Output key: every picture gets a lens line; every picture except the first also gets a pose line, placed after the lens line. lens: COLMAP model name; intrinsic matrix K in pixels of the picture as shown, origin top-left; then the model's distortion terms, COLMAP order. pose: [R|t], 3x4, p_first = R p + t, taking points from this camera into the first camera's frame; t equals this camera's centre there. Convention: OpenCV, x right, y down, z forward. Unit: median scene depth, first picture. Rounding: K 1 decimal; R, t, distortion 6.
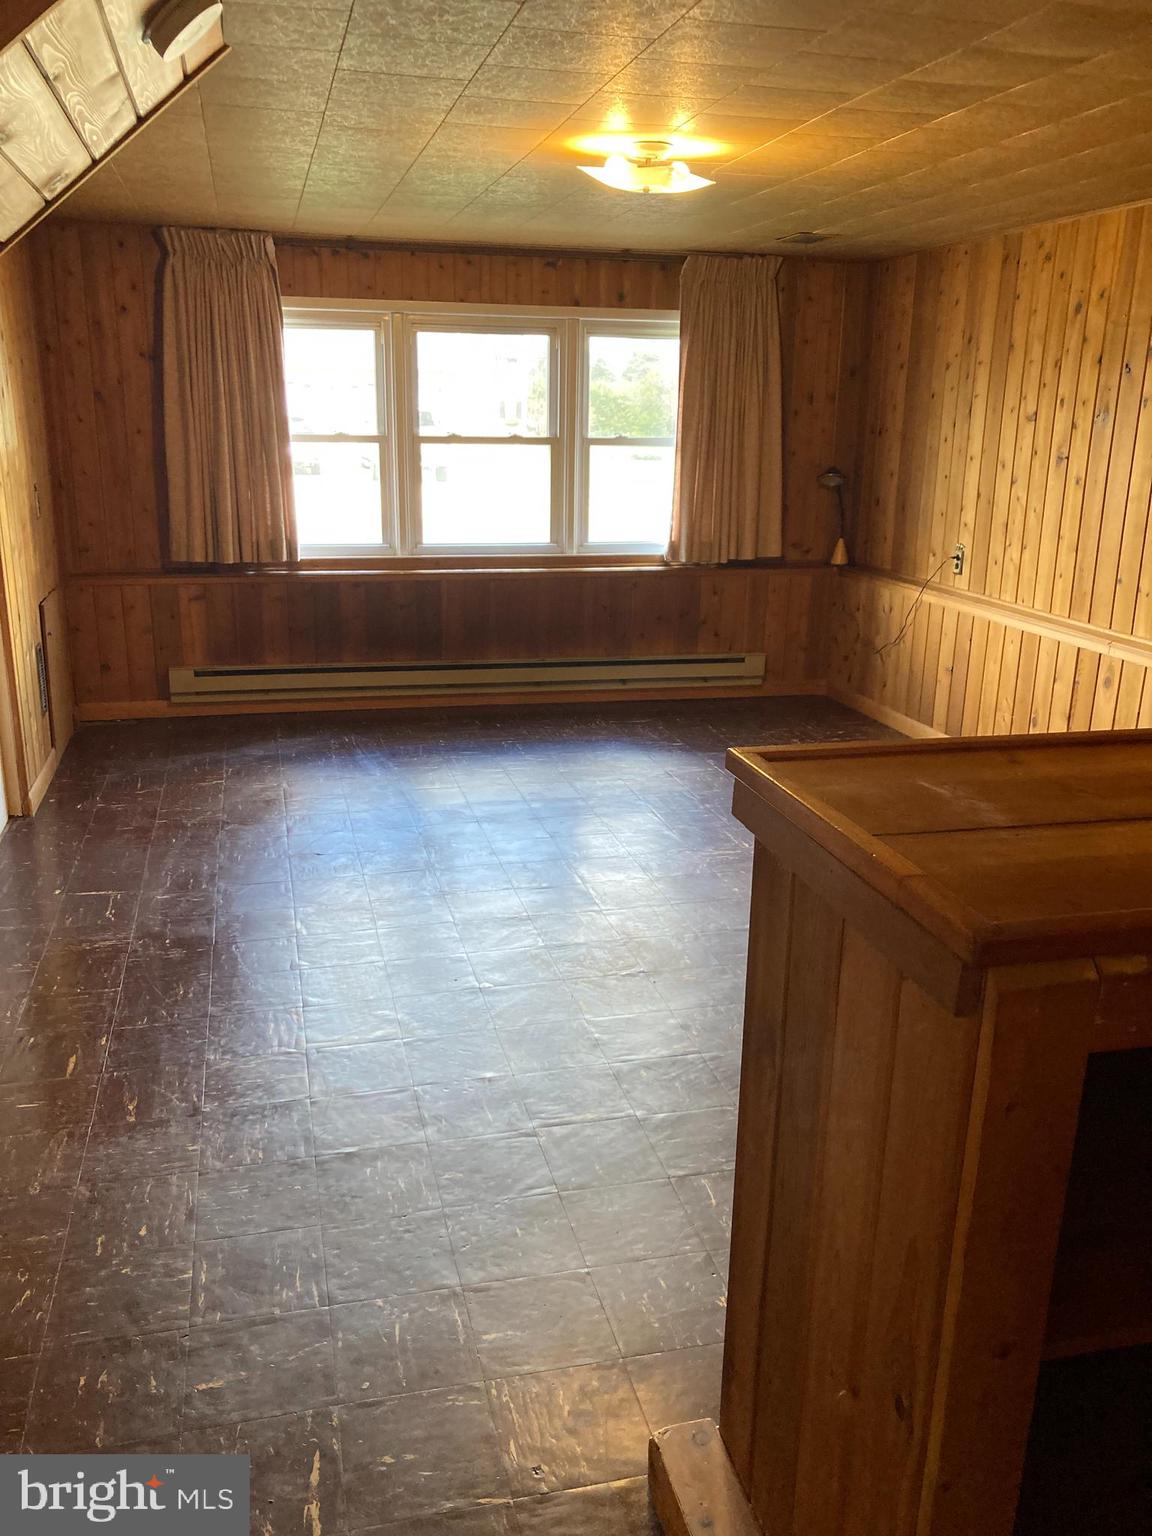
lens RADIAL K [[1249.8, 0, 575.0], [0, 1249.8, 775.8], [0, 0, 1]] dist [0.024682, 0.016757]
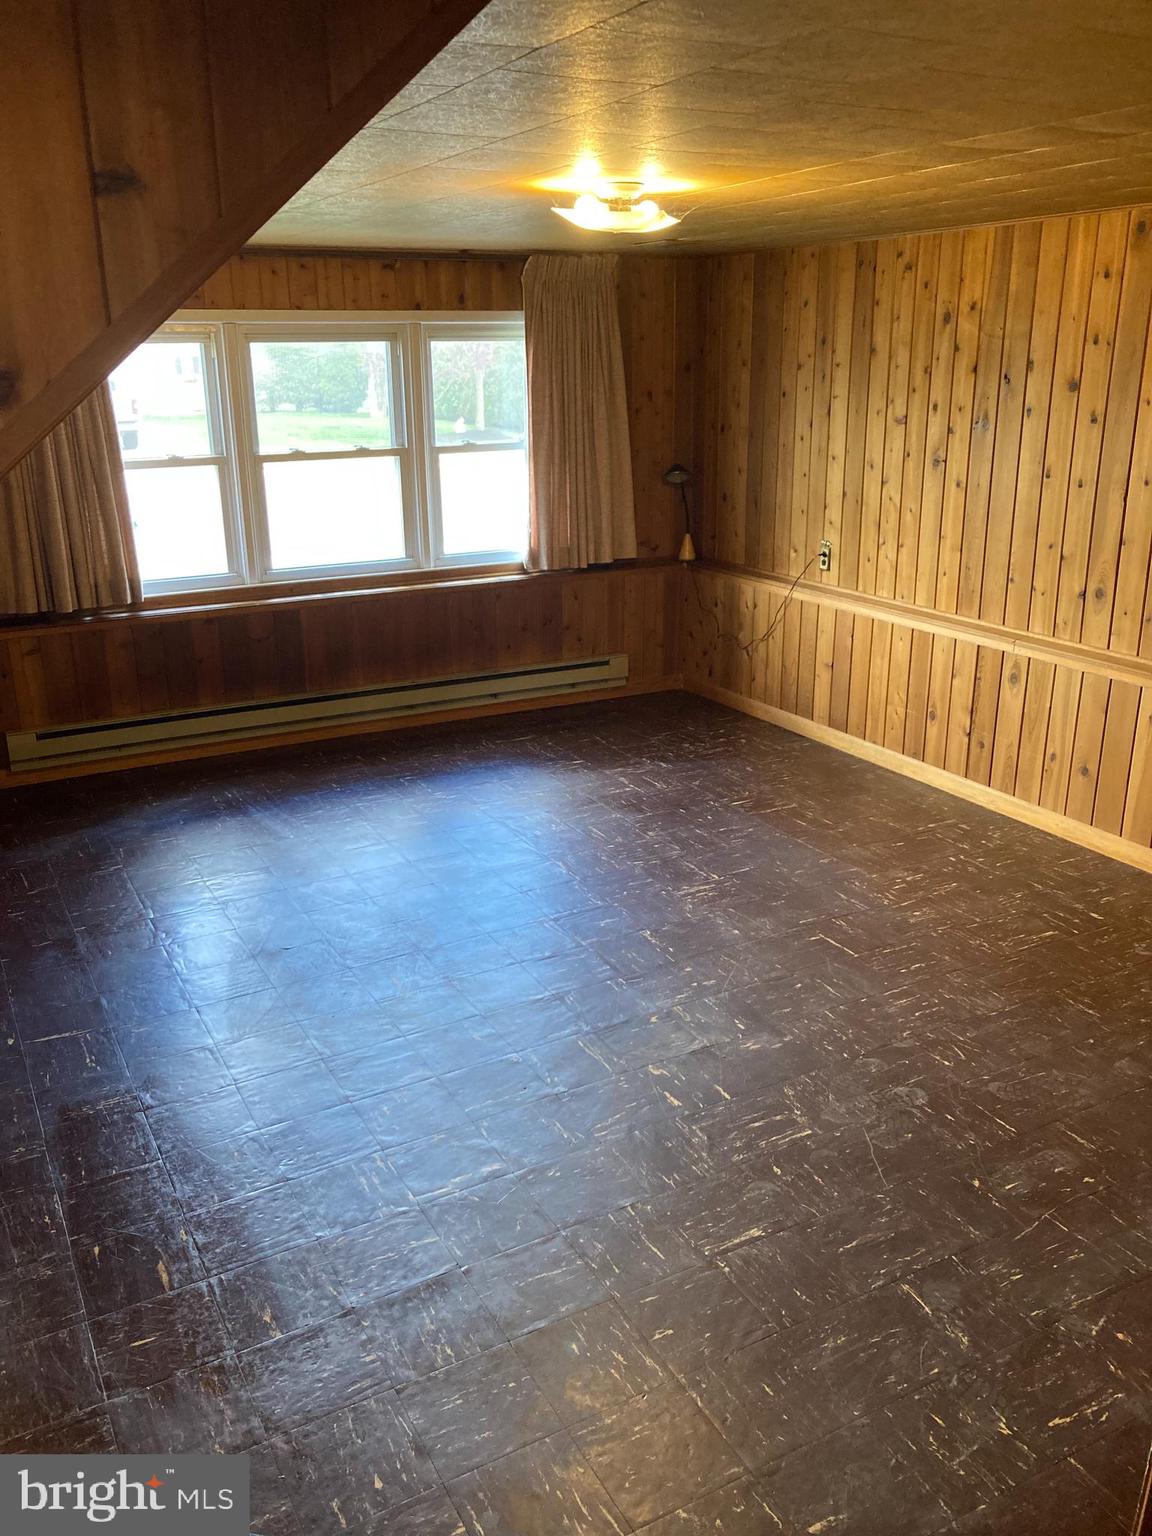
lens RADIAL K [[1249.8, 0, 574.1], [0, 1249.8, 768.8], [0, 0, 1]] dist [0.024682, 0.016757]
pose [[0.968920, -0.104084, 0.224412, -0.136389], [0.096113, 0.994298, 0.046186, -0.063729], [-0.227940, -0.023182, 0.973399, 0.043371]]
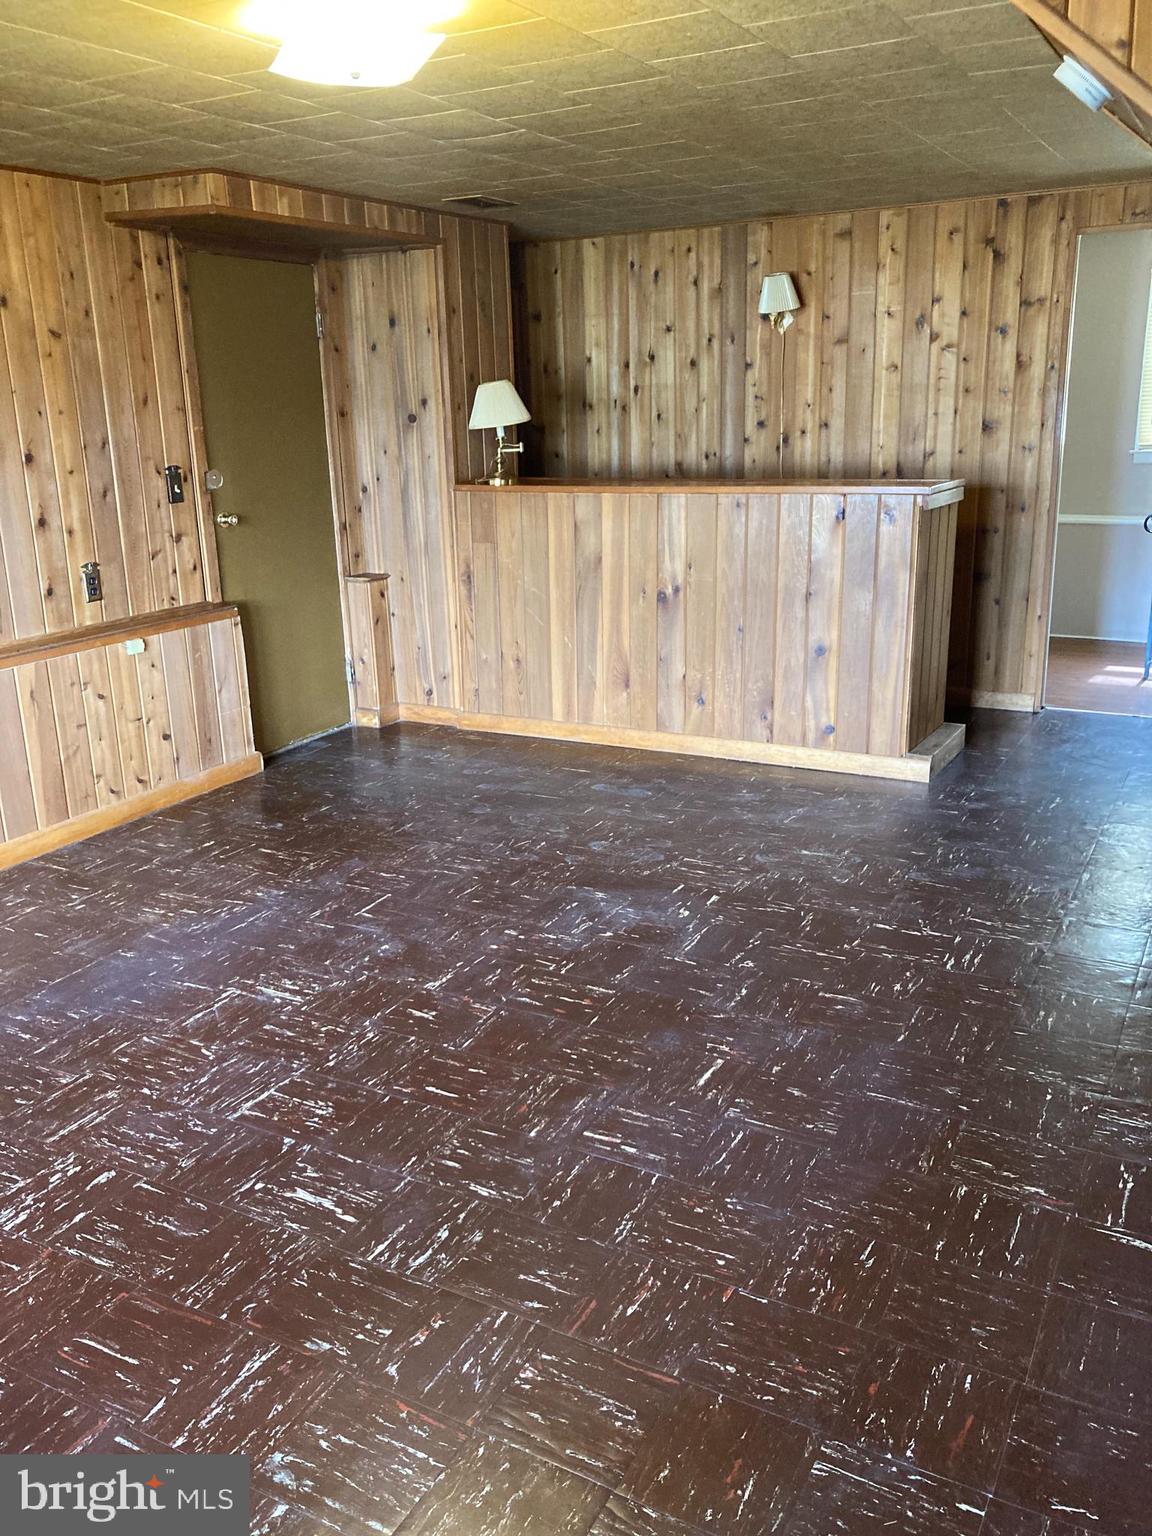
lens RADIAL K [[1249.8, 0, 572.5], [0, 1249.8, 763.8], [0, 0, 1]] dist [0.024682, 0.016757]
pose [[-0.733416, -0.190380, 0.652577, -0.599994], [0.201657, 0.855837, 0.476316, -0.536706], [-0.649181, 0.480935, -0.589293, 2.037185]]
